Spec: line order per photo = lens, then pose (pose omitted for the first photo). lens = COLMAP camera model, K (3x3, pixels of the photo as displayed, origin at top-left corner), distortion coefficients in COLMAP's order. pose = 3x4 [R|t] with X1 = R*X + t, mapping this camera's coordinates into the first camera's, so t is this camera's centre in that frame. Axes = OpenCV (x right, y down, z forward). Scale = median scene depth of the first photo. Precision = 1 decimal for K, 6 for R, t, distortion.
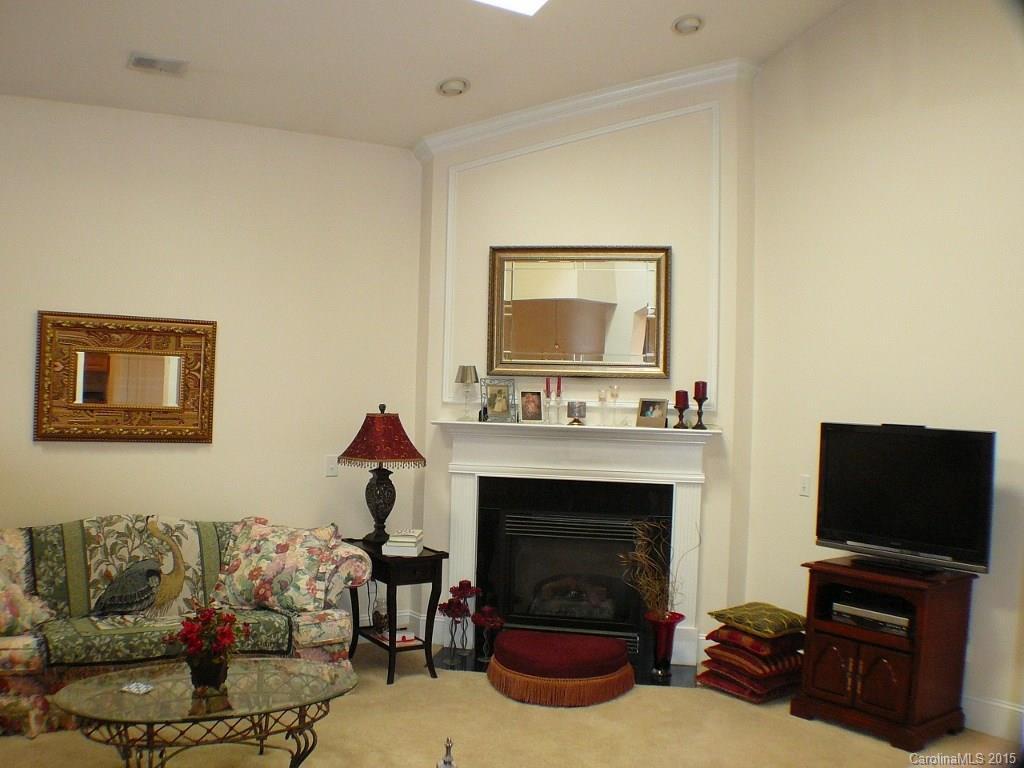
lens RADIAL K [[977.9, 0, 510.4], [0, 977.9, 385.7], [0, 0, 1]] dist [-0.214678, 0.000000]
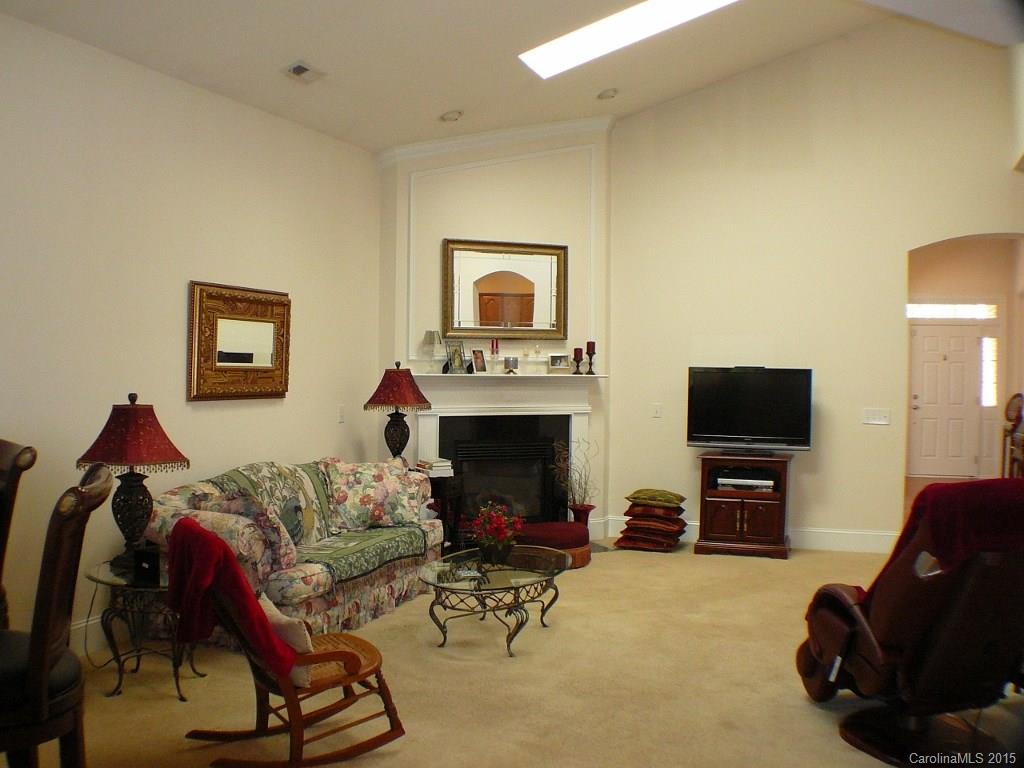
lens RADIAL K [[977.9, 0, 509.0], [0, 977.9, 379.5], [0, 0, 1]] dist [-0.214678, 0.000000]
pose [[0.816642, -0.029734, 0.576378, -0.739319], [0.011433, 0.999309, 0.035353, -0.000746], [-0.577031, -0.022281, 0.816418, -0.111675]]
